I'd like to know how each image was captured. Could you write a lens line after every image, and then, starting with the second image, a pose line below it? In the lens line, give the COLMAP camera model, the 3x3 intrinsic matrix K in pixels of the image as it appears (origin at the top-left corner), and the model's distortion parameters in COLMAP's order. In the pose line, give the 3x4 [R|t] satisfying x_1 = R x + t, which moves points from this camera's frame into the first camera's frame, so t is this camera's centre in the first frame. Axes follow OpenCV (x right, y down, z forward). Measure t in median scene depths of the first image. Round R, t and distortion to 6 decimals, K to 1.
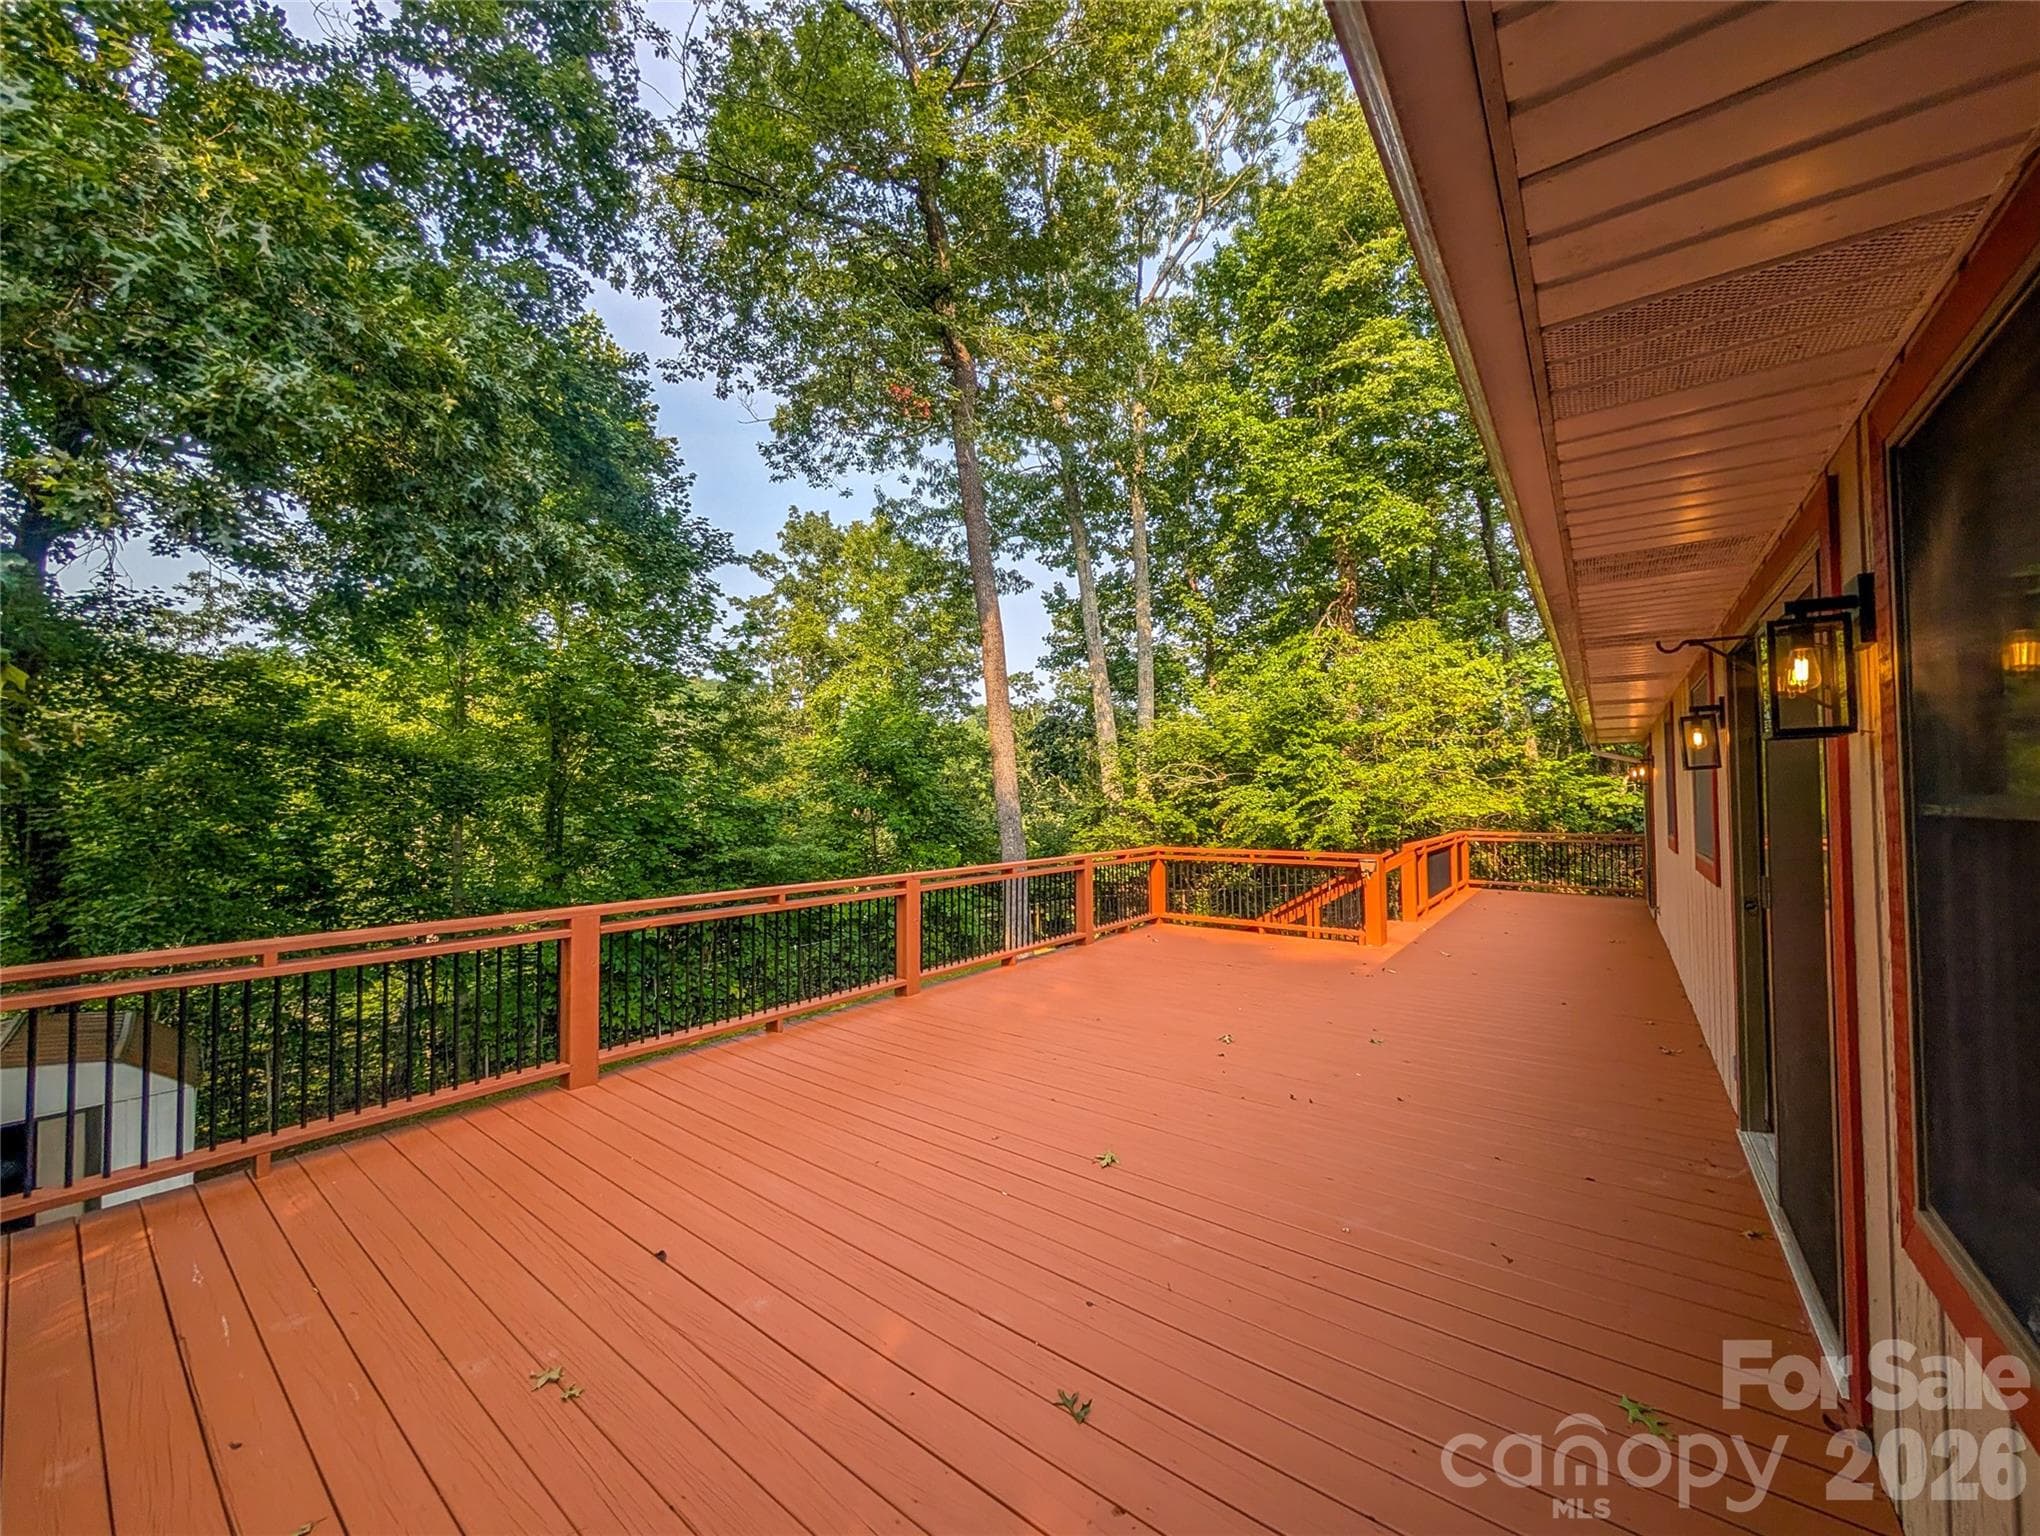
lens RADIAL K [[794.7, 0, 1015.1], [0, 794.7, 777.1], [0, 0, 1]] dist [0.000072, -0.000311]
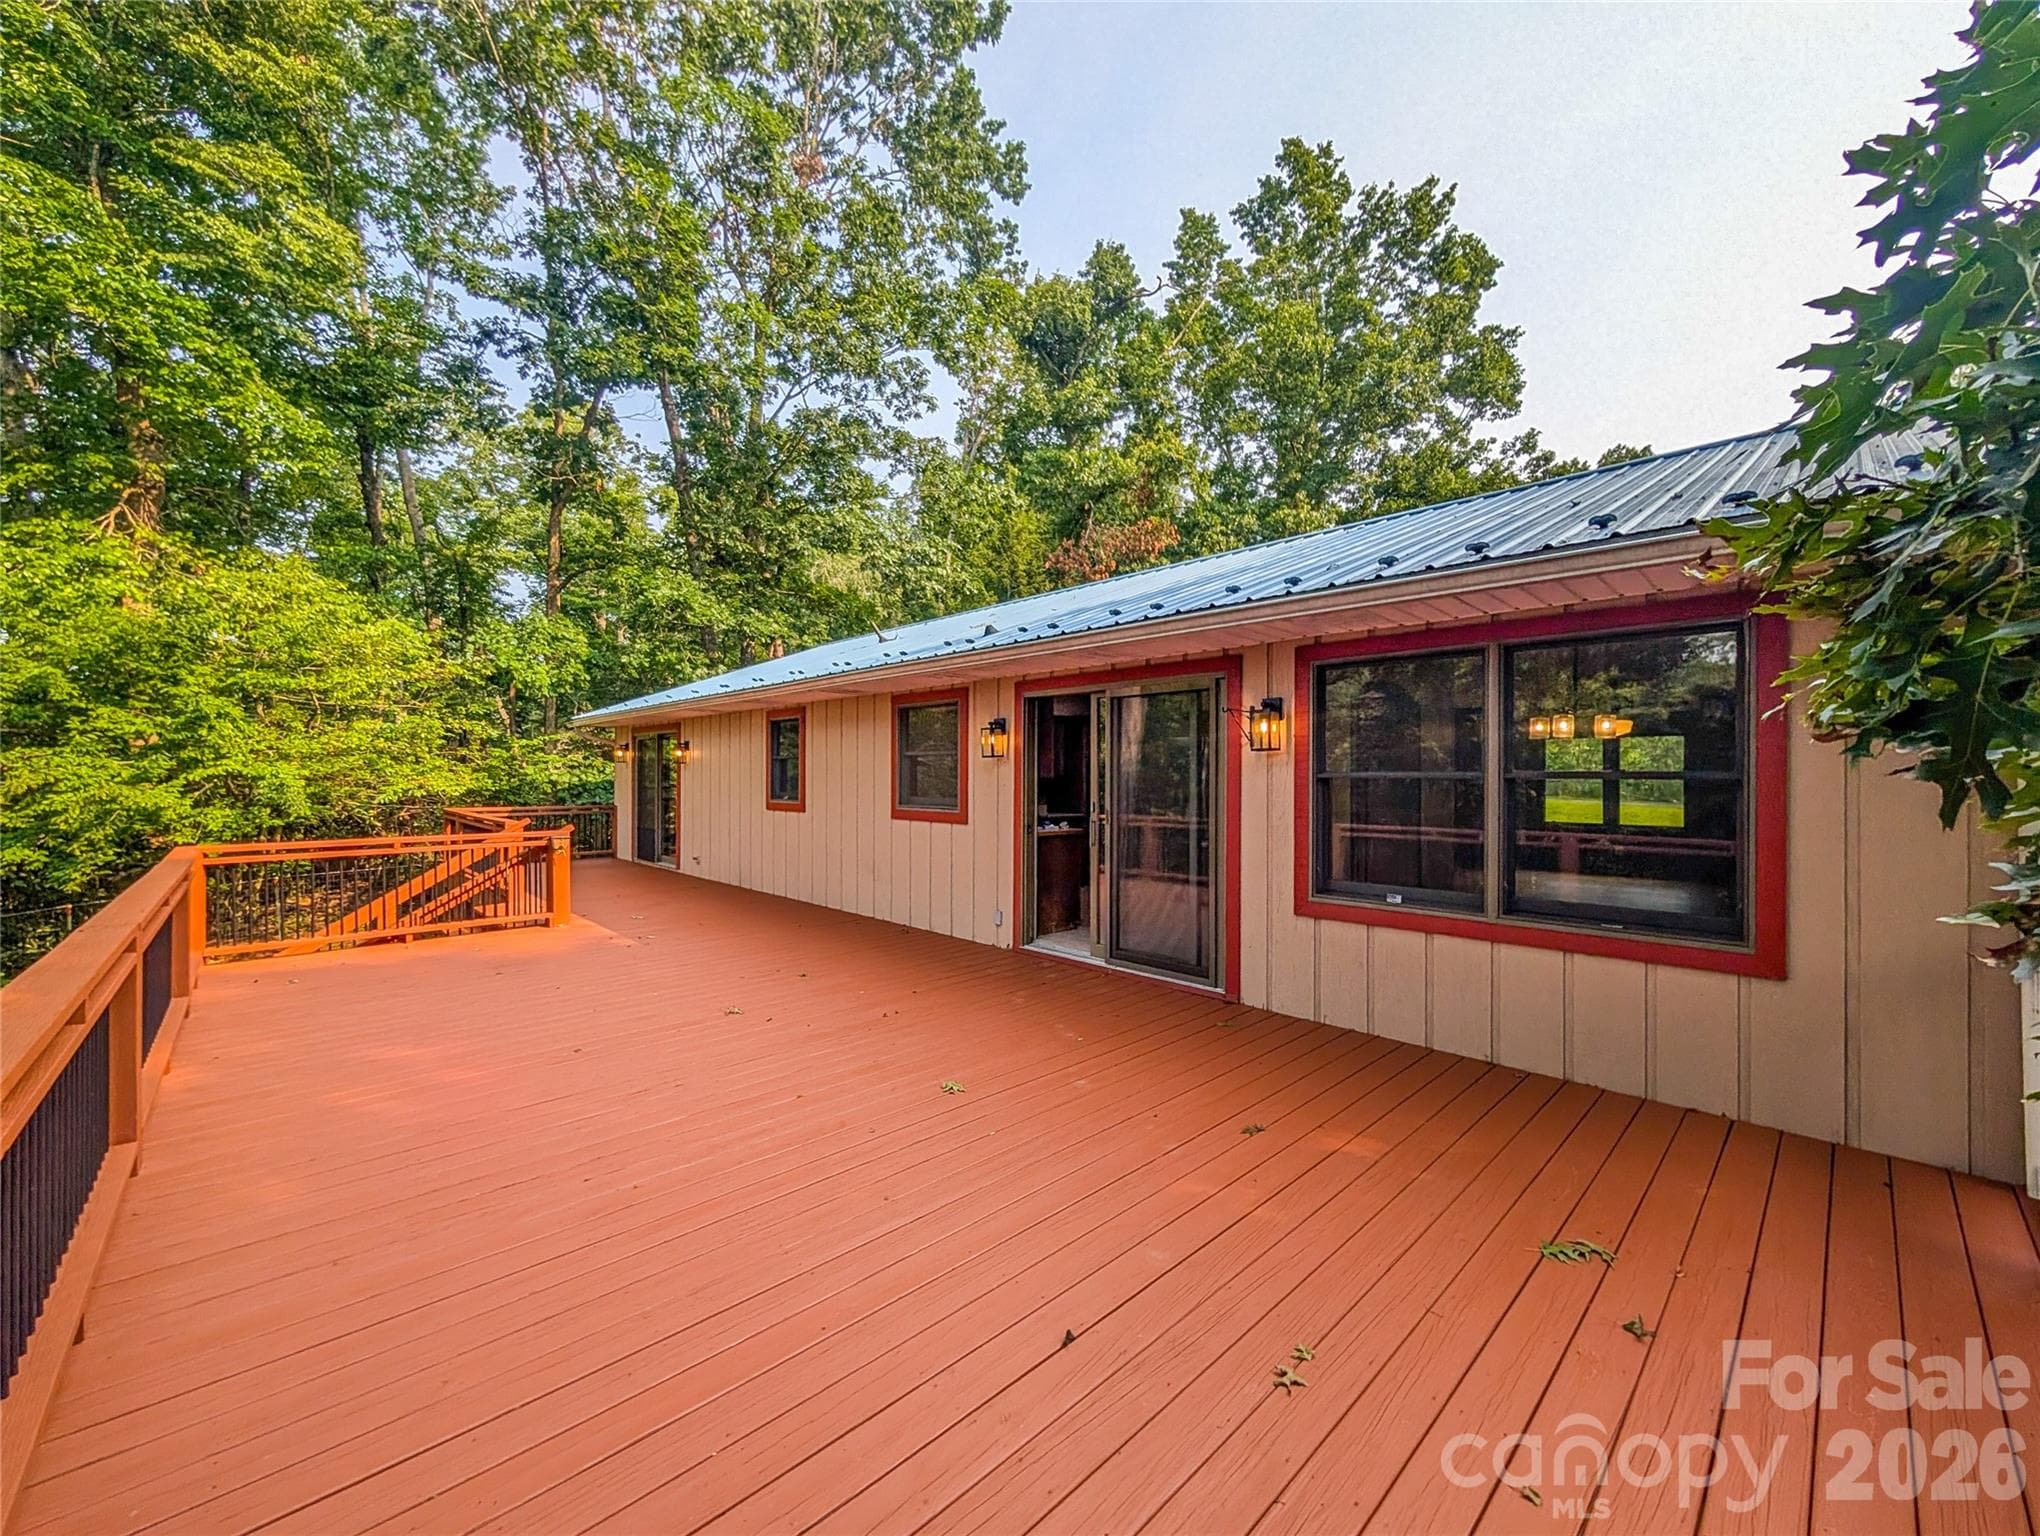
lens RADIAL K [[794.7, 0, 1015.2], [0, 794.7, 775.1], [0, 0, 1]] dist [0.000072, -0.000311]
pose [[0.131787, 0.010254, 0.991225, -1.253920], [-0.032474, 0.999454, -0.006022, 0.053676], [-0.990746, -0.031395, 0.132048, 0.979869]]
